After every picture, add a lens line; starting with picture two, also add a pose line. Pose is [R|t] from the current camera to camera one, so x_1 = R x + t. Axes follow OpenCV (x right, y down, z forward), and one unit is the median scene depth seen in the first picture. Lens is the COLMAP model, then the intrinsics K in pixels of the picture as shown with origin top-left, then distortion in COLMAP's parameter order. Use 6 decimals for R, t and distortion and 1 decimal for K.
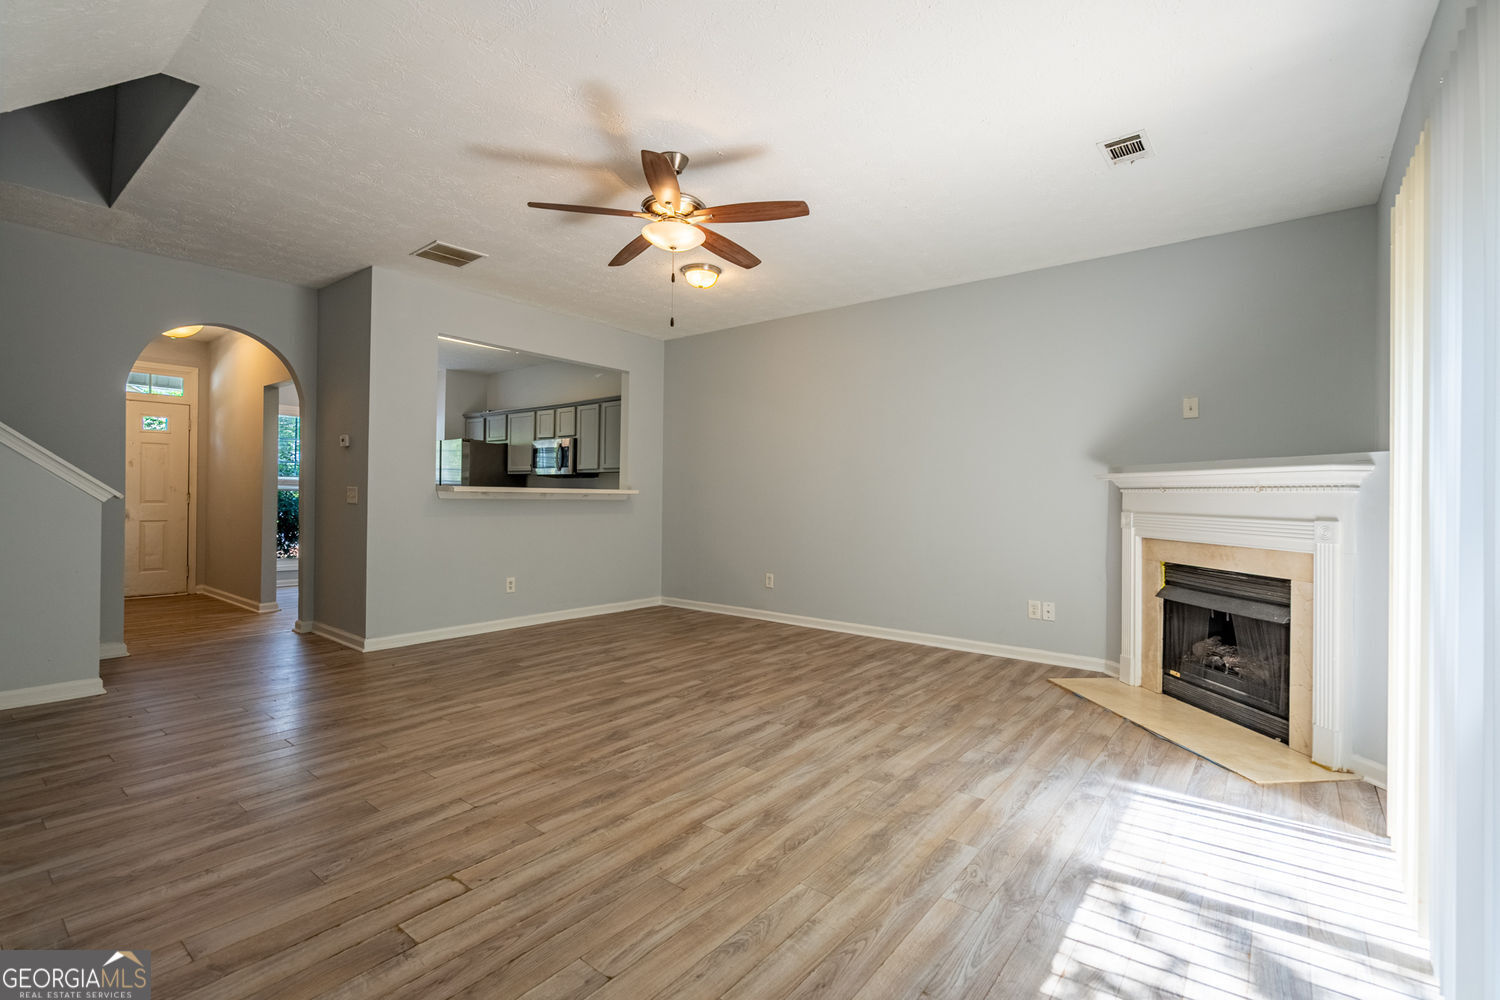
lens RADIAL K [[686.1, 0, 774.7], [0, 686.1, 507.8], [0, 0, 1]] dist [0.001457, 0.000230]
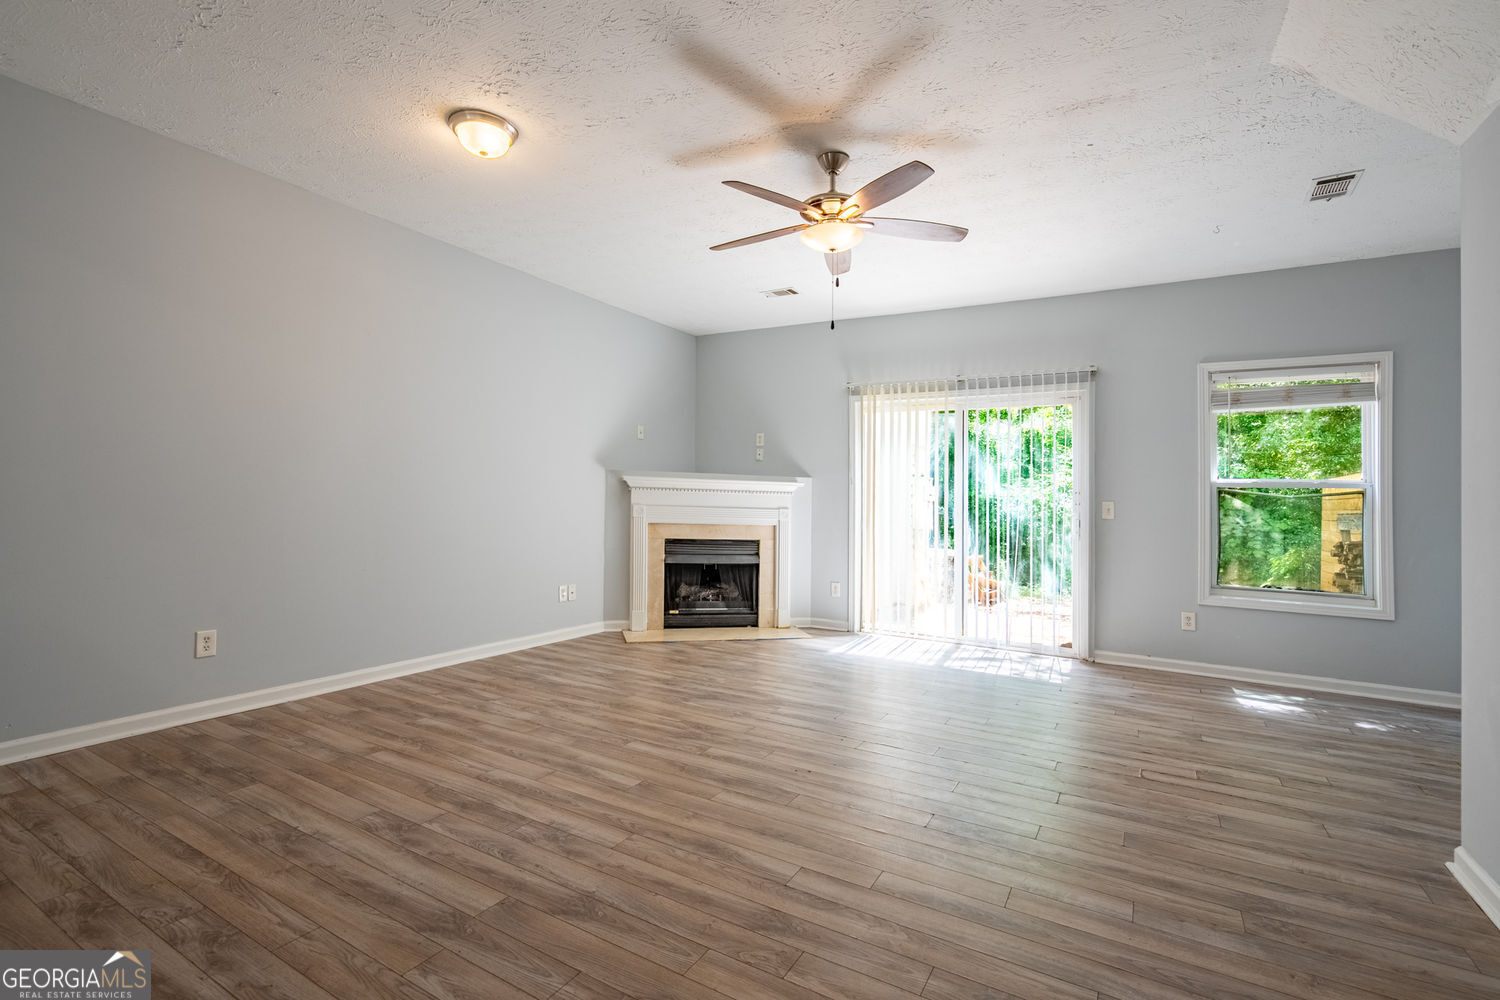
lens RADIAL K [[666.1, 0, 750.9], [0, 666.1, 490.7], [0, 0, 1]] dist [-0.002260, 0.000075]
pose [[-0.120889, -0.000219, 0.992666, -1.055007], [-0.010447, 0.999945, -0.001052, -0.029531], [-0.992611, -0.010497, -0.120885, 1.196285]]
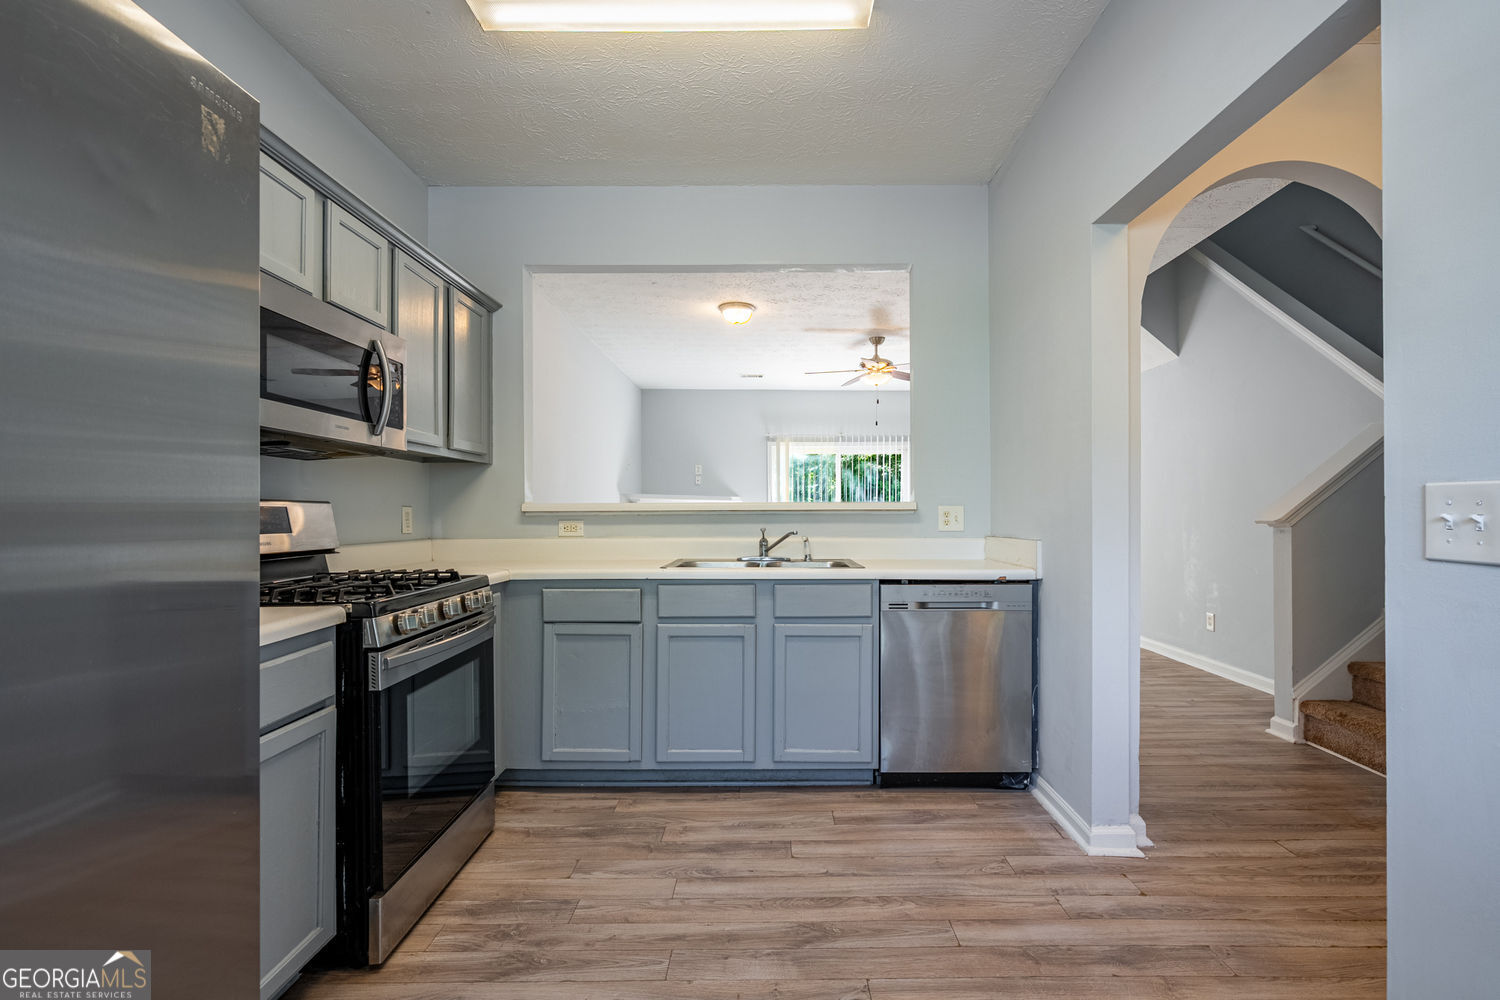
lens RADIAL K [[680.0, 0, 773.4], [0, 680.0, 505.4], [0, 0, 1]] dist [0.000142, 0.000212]
pose [[-0.599239, 0.003485, 0.800562, -1.469269], [0.004313, 0.999990, -0.001125, -0.034048], [-0.800558, 0.002779, -0.599248, 2.288889]]
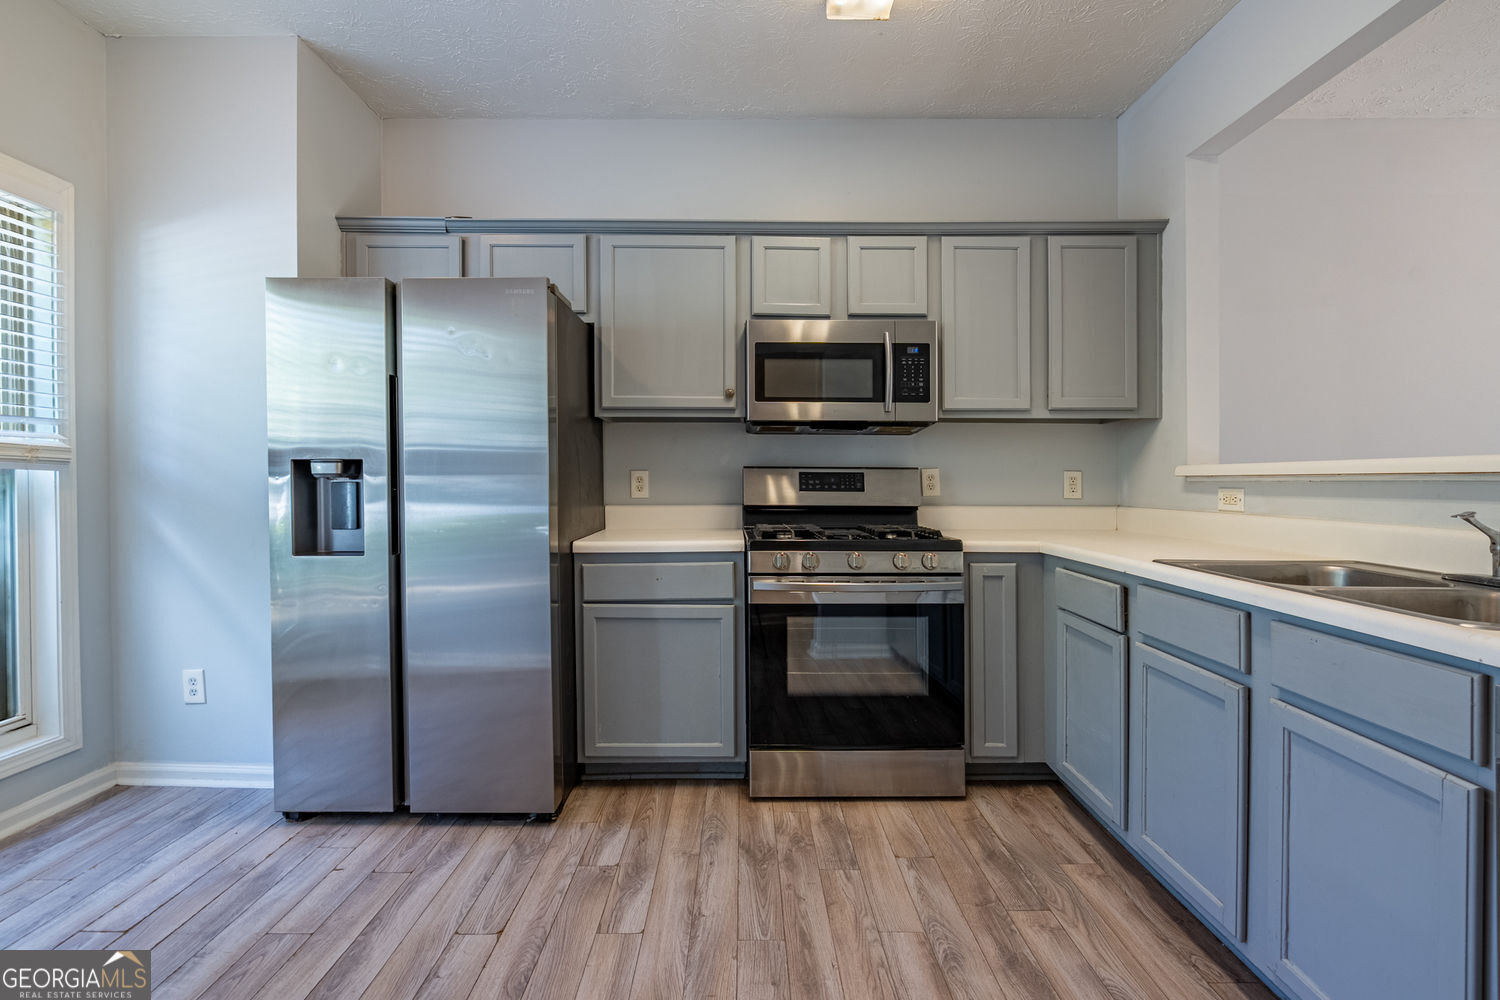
lens RADIAL K [[683.2, 0, 747.0], [0, 683.2, 487.7], [0, 0, 1]] dist [-0.002880, 0.000442]
pose [[0.801455, -0.011095, 0.597952, -1.321838], [0.005631, 0.999924, 0.011007, -0.026330], [-0.598029, -0.005455, 0.801456, 1.686094]]
